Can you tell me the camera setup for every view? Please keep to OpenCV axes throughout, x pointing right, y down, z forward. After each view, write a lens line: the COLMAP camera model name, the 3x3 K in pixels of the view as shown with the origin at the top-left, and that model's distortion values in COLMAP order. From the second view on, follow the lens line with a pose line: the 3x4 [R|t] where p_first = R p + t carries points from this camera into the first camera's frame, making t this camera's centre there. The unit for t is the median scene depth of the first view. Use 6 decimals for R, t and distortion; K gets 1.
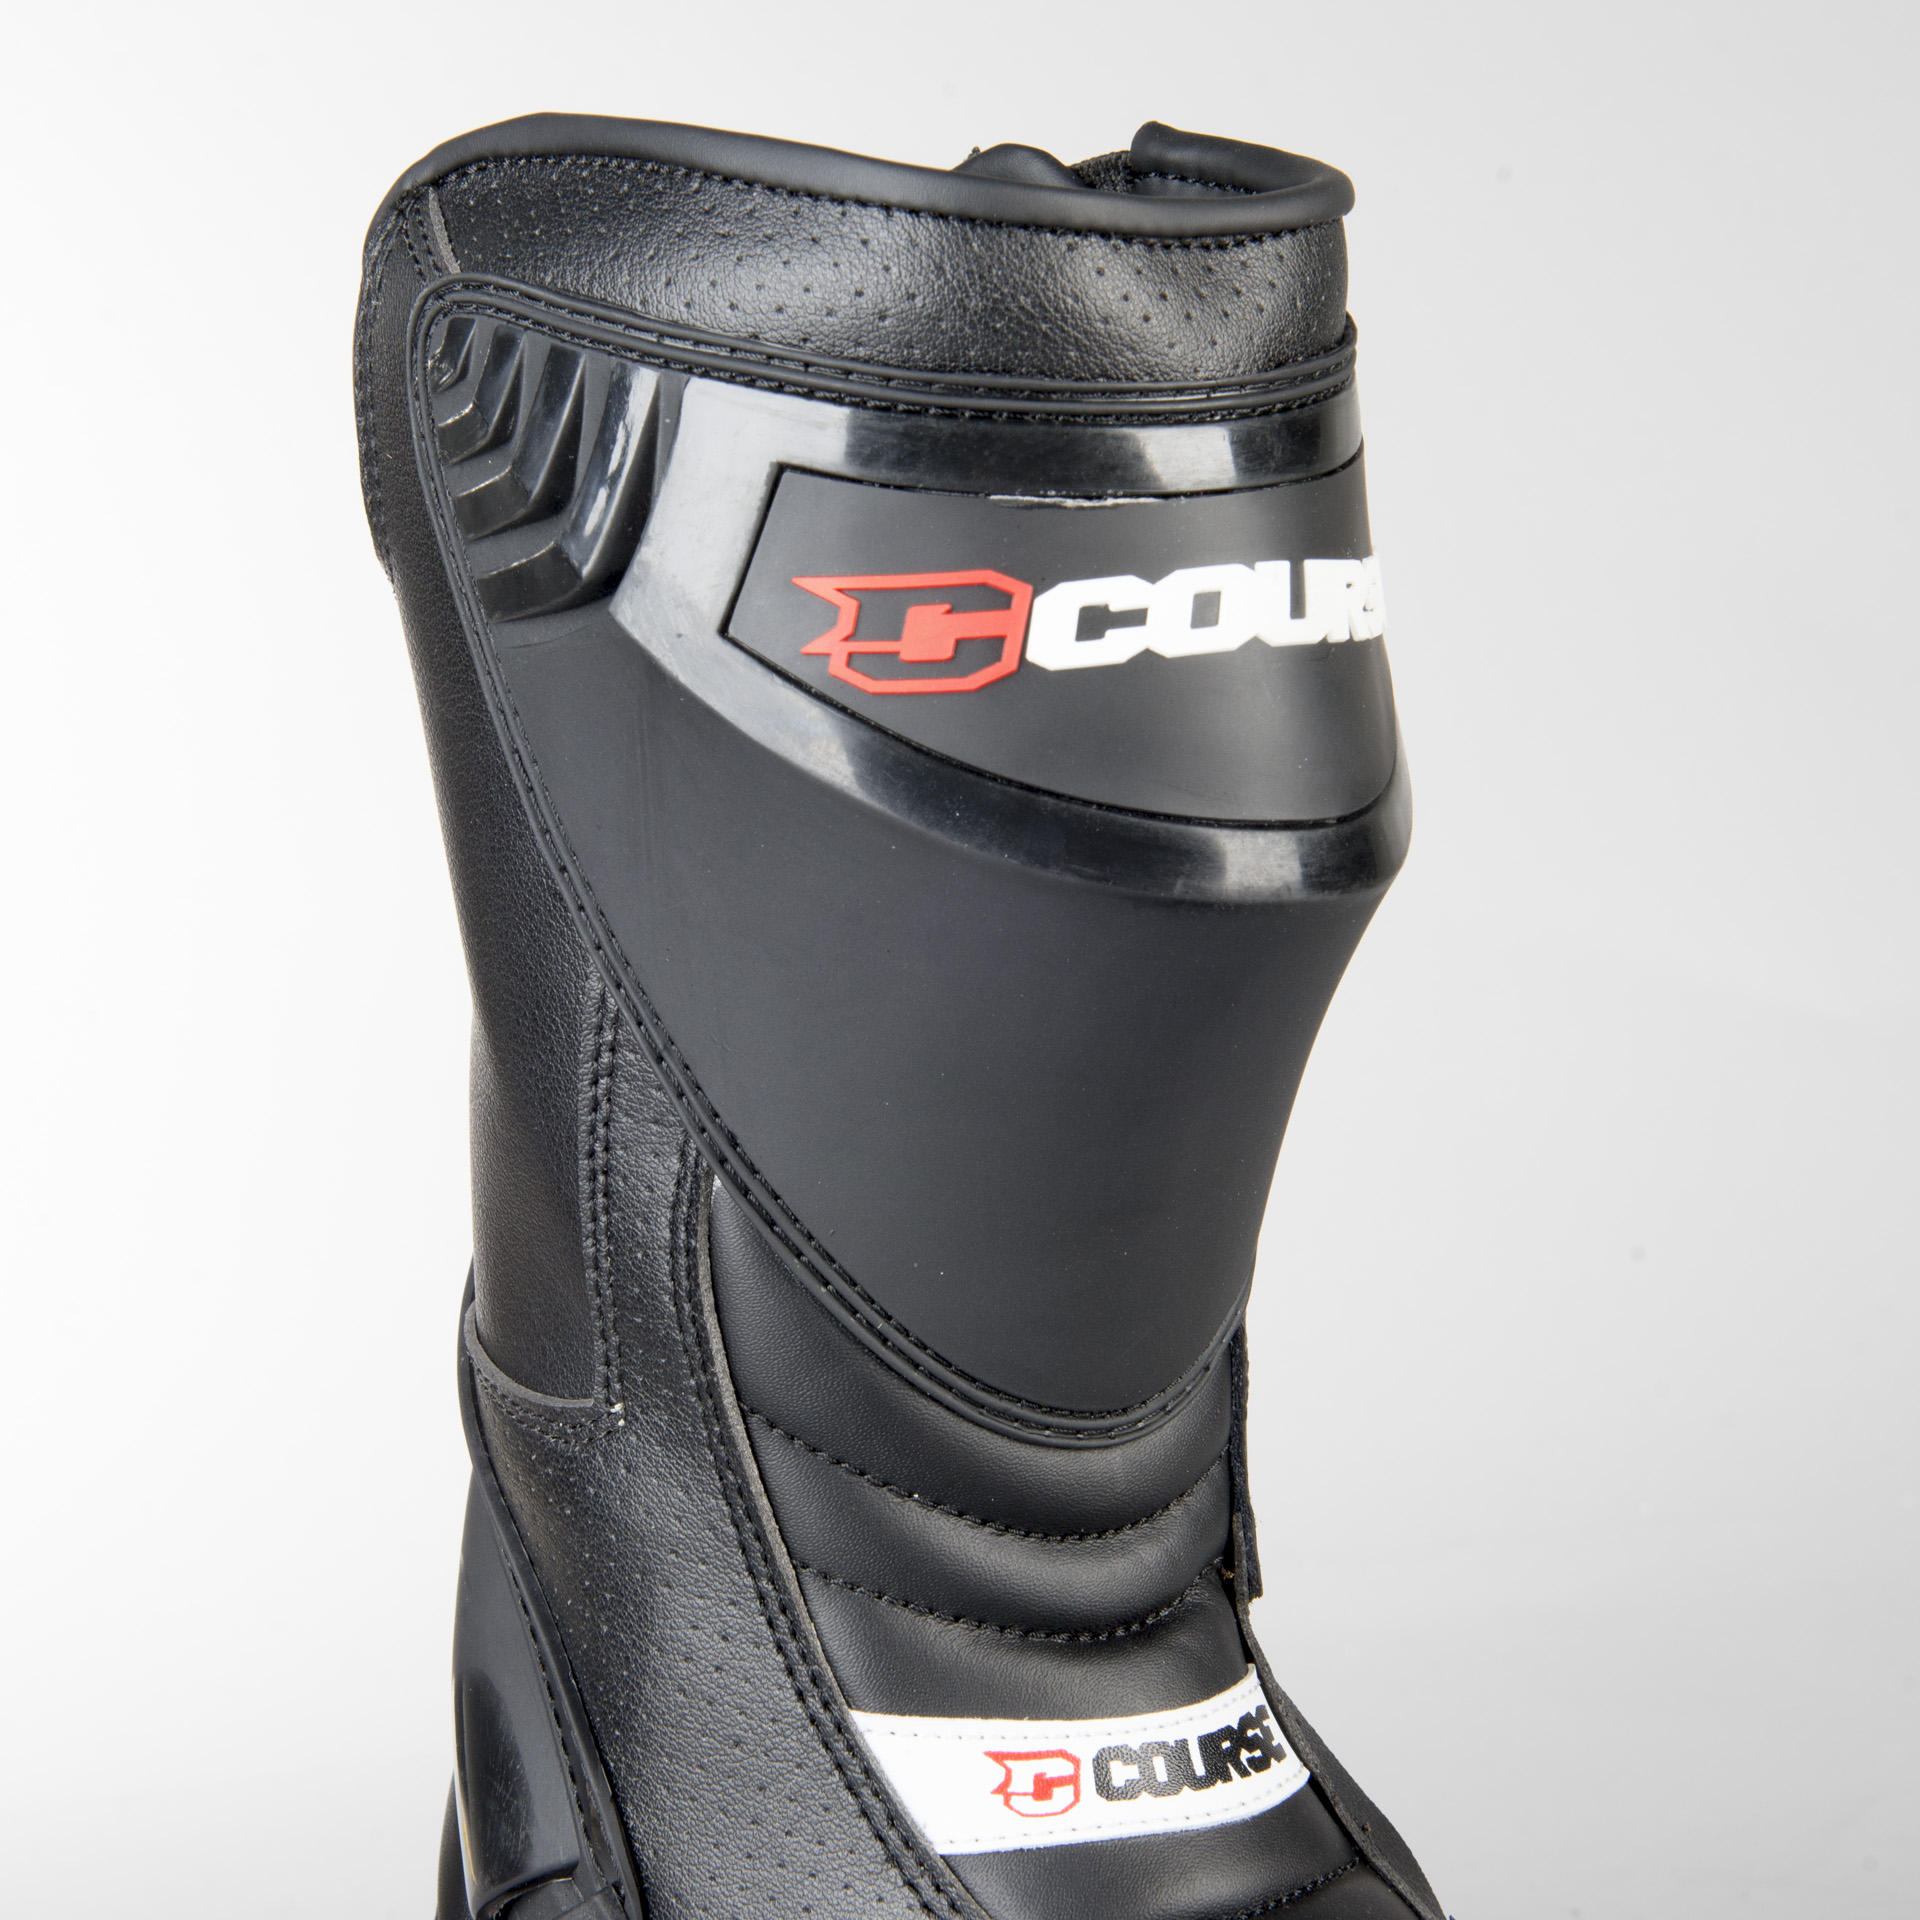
lens RADIAL K [[4730.9, 0, 958.5], [0, 4730.9, 897.2], [0, 0, 1]] dist [0.174539, -0.761339]
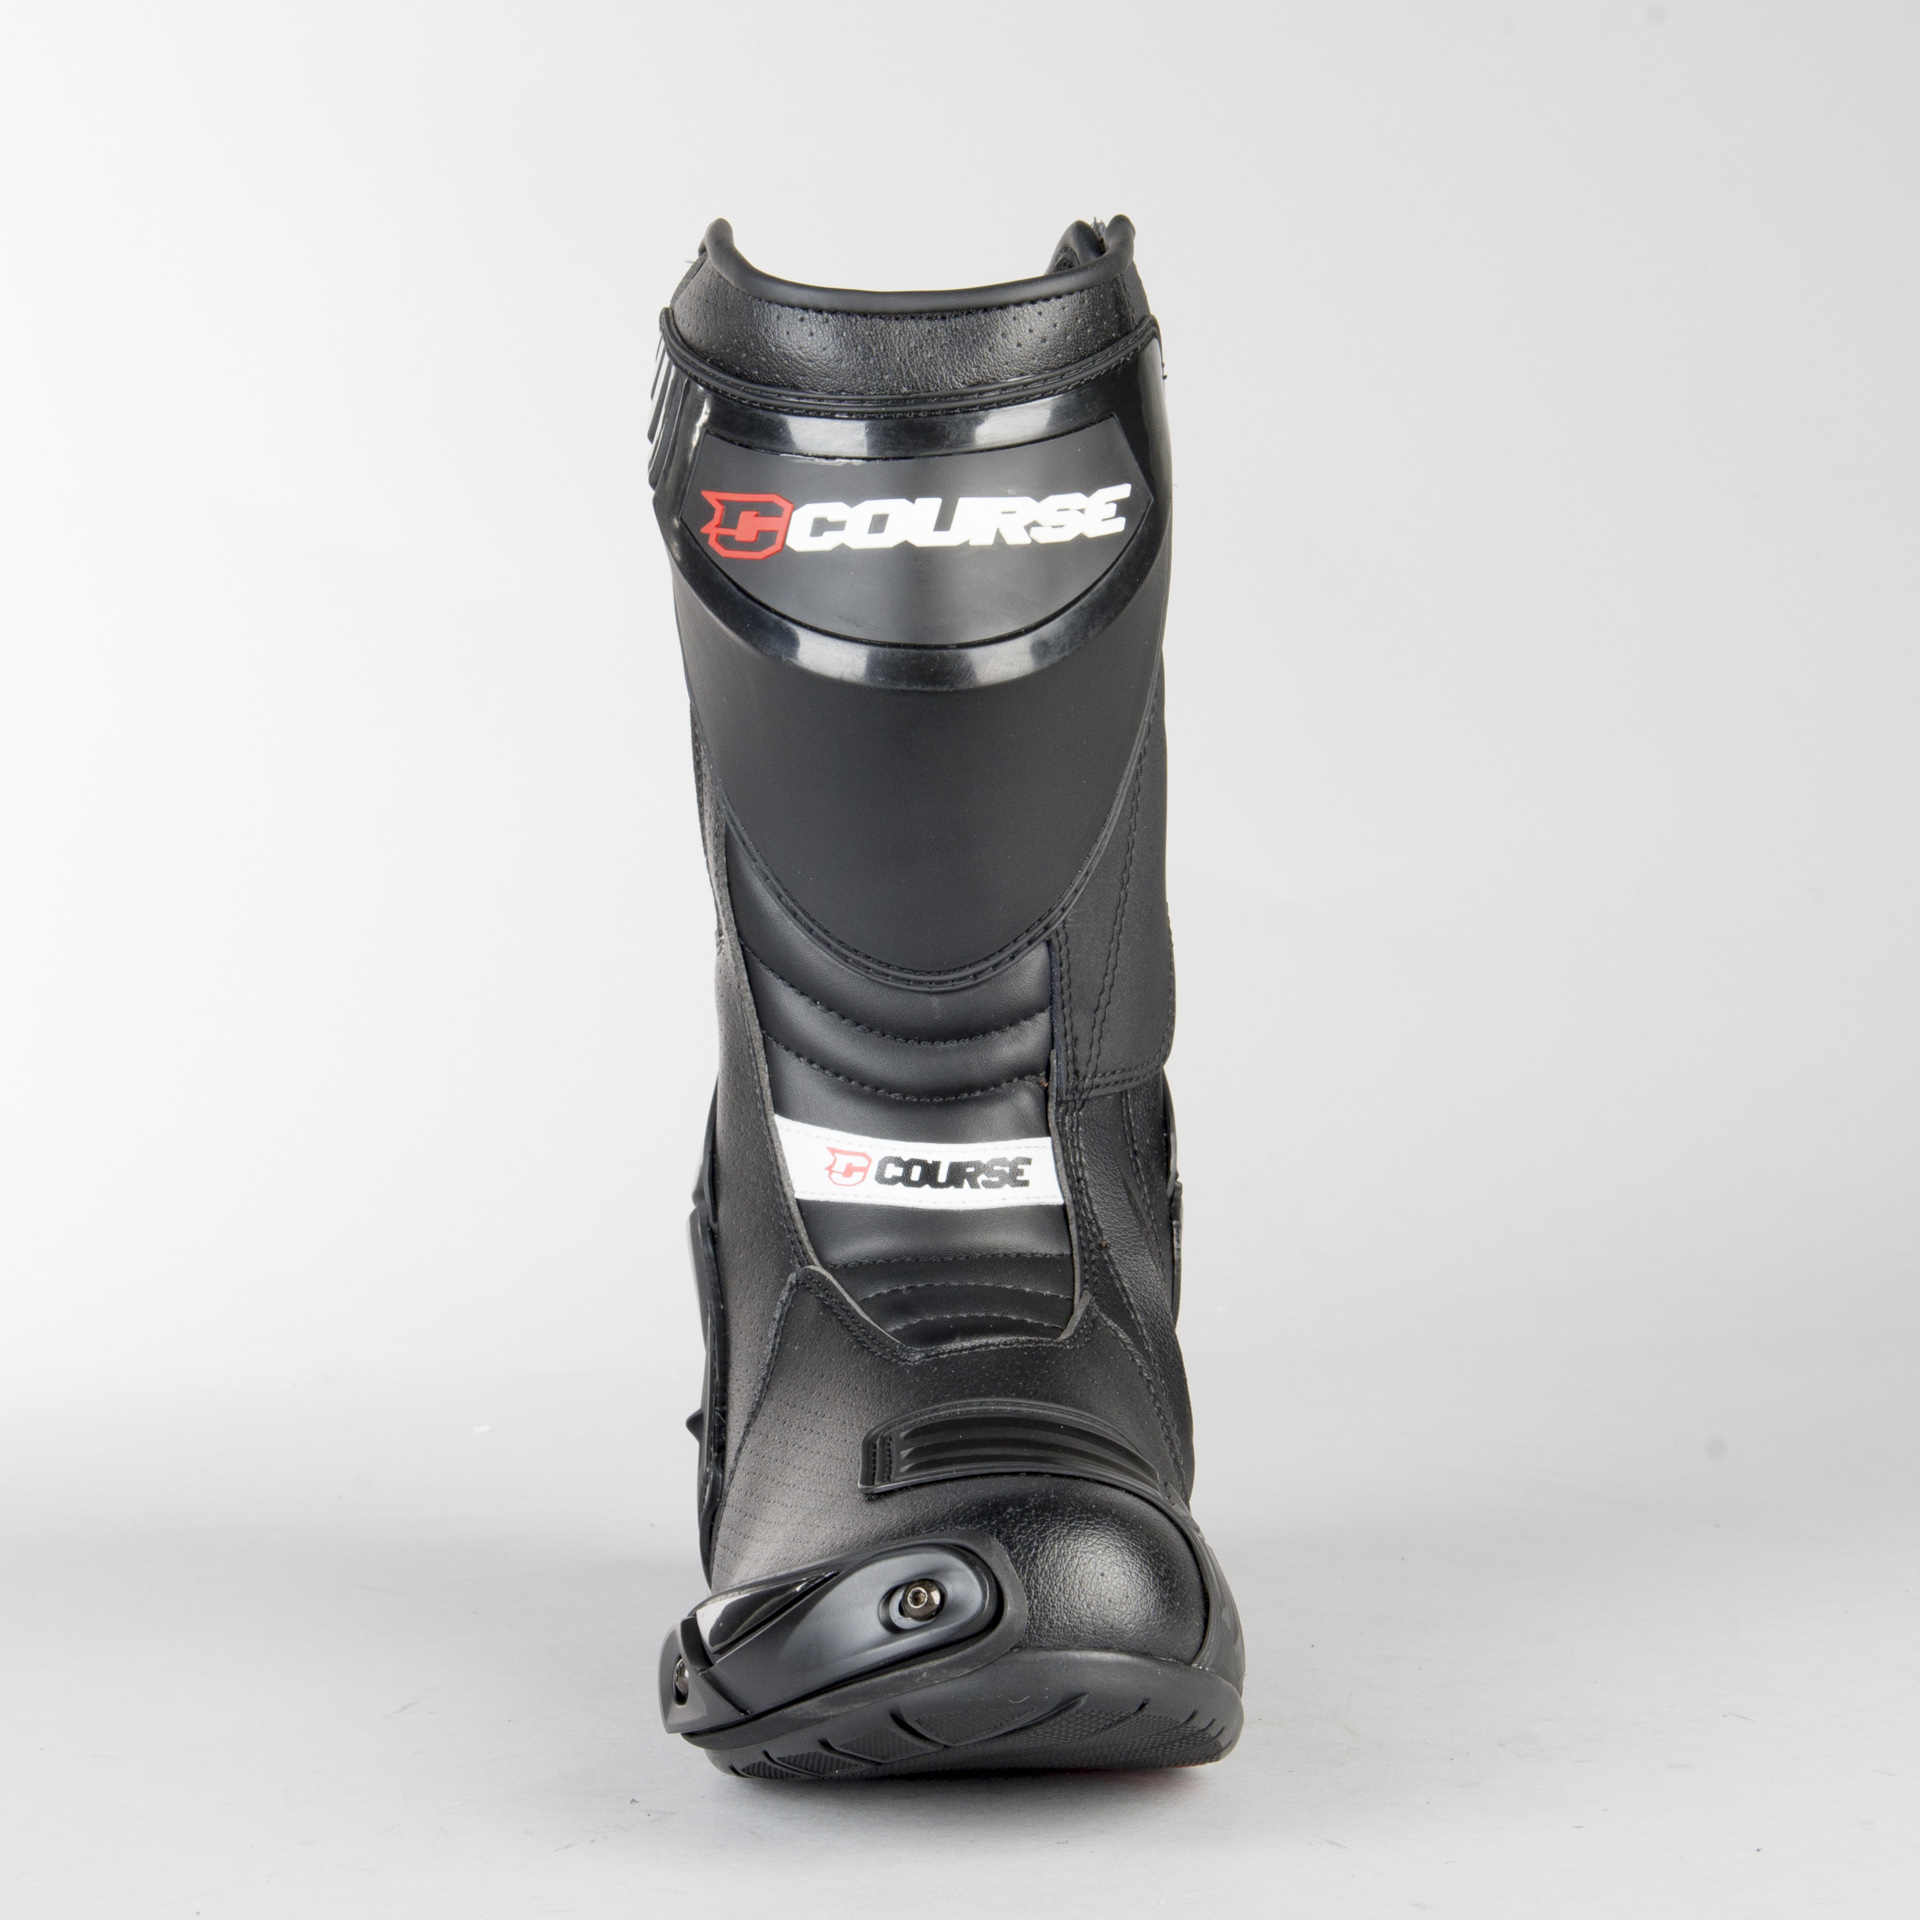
lens RADIAL K [[5559.6, 0, 959.1], [0, 5559.6, 896.9], [0, 0, 1]] dist [0.030898, 0.028192]
pose [[0.760547, 0.112707, -0.639426, 1.374383], [-0.071722, 0.993375, 0.089787, -0.106379], [0.645310, -0.022427, 0.763592, -0.570542]]
